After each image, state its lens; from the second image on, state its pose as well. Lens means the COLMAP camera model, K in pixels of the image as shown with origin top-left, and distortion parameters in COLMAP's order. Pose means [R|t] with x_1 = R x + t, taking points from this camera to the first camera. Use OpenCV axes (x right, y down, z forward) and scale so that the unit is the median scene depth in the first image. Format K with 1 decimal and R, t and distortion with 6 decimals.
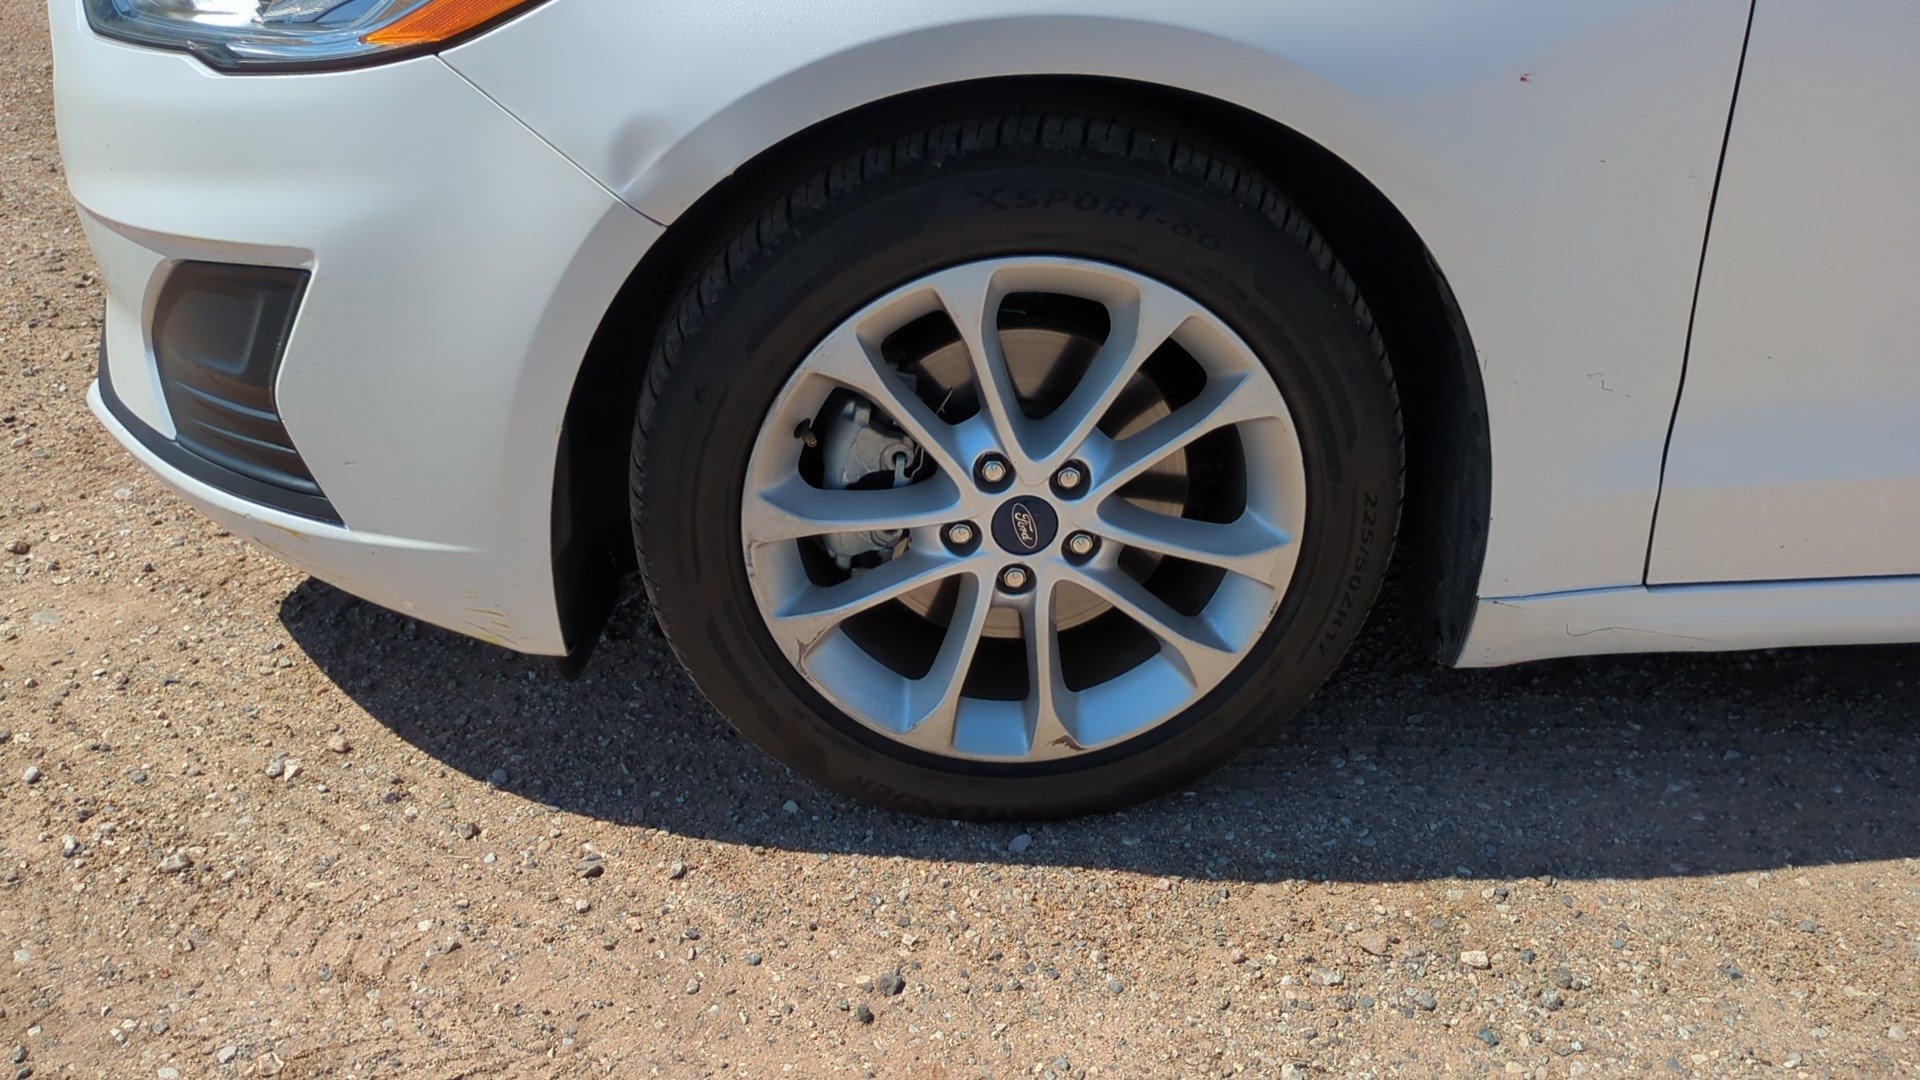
lens RADIAL K [[1653.7, 0, 978.9], [0, 1653.7, 543.4], [0, 0, 1]] dist [0.076276, -0.101948]
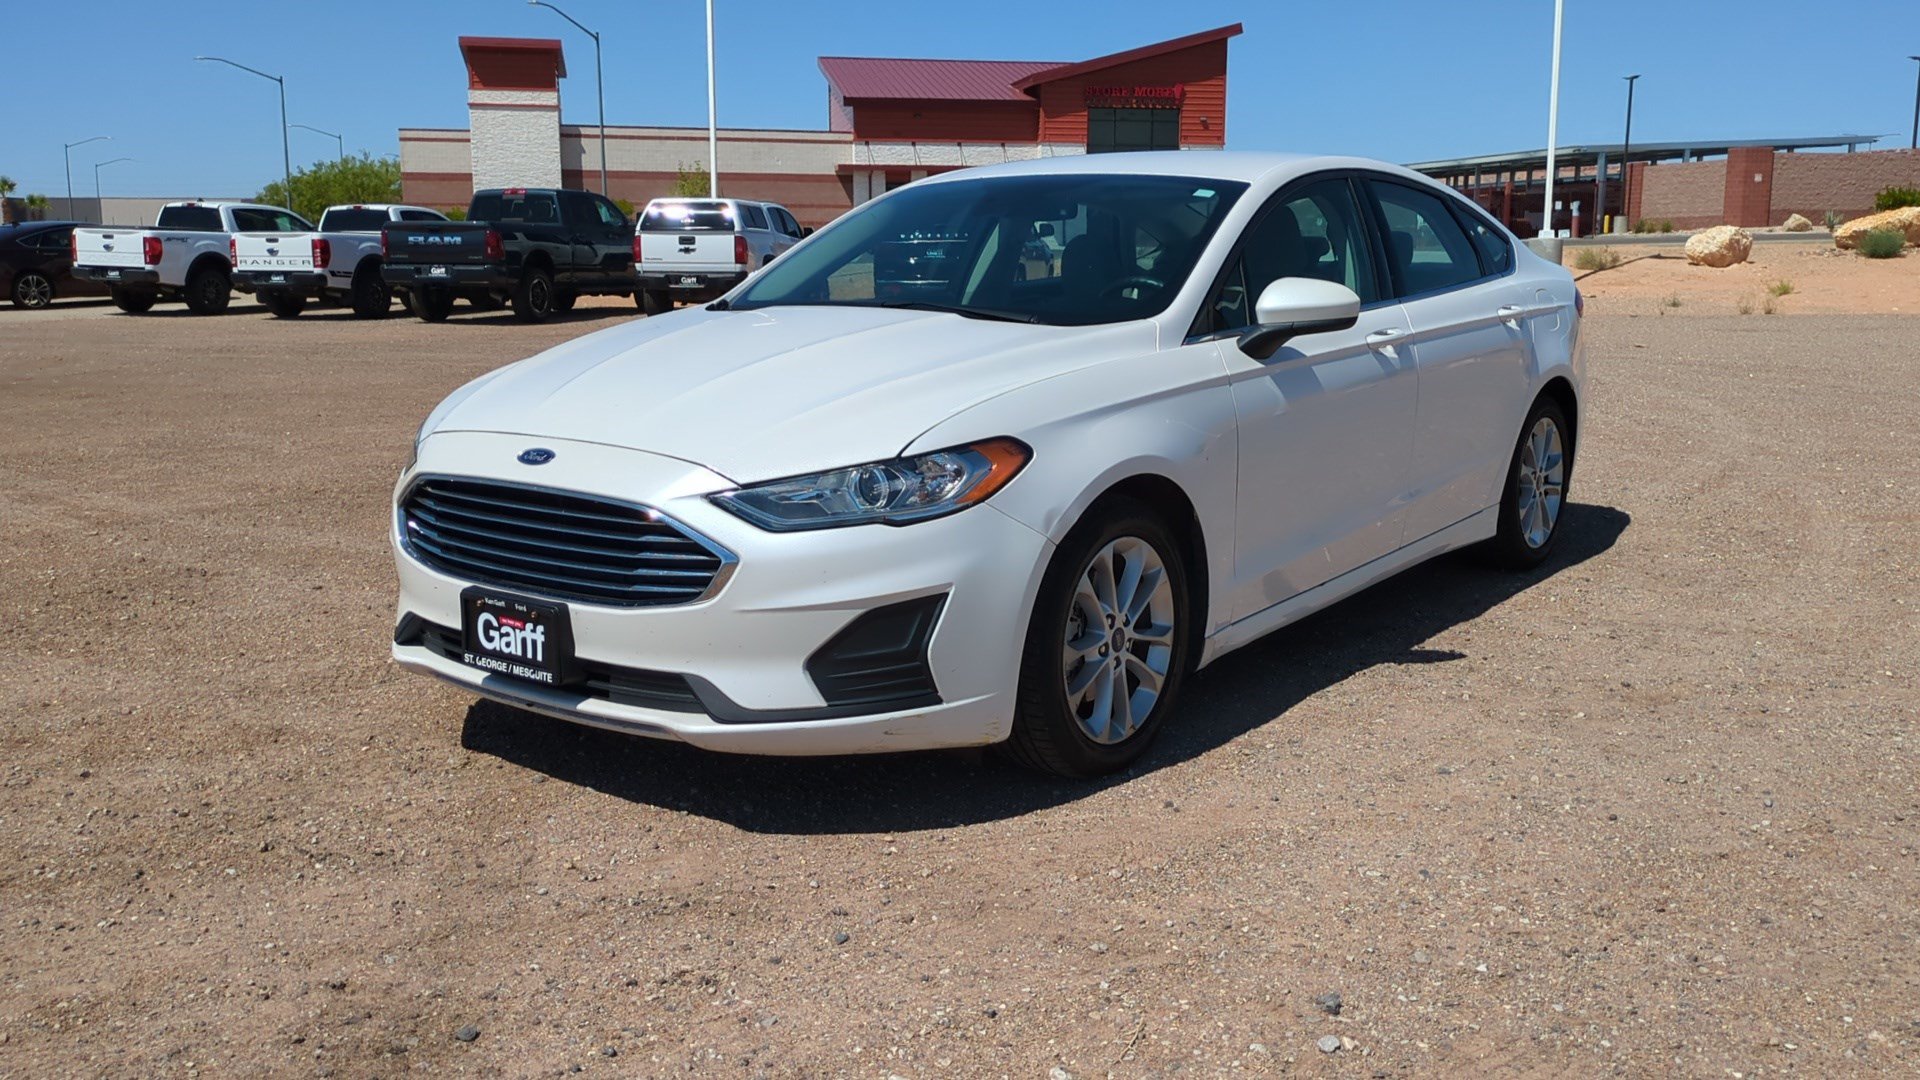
lens RADIAL K [[1653.7, 0, 978.9], [0, 1653.7, 543.4], [0, 0, 1]] dist [0.076276, -0.101948]
pose [[0.649539, -0.169498, 0.741195, -2.097118], [0.377379, 0.918153, -0.120747, 0.084765], [-0.660064, 0.358141, 0.660341, -0.683554]]
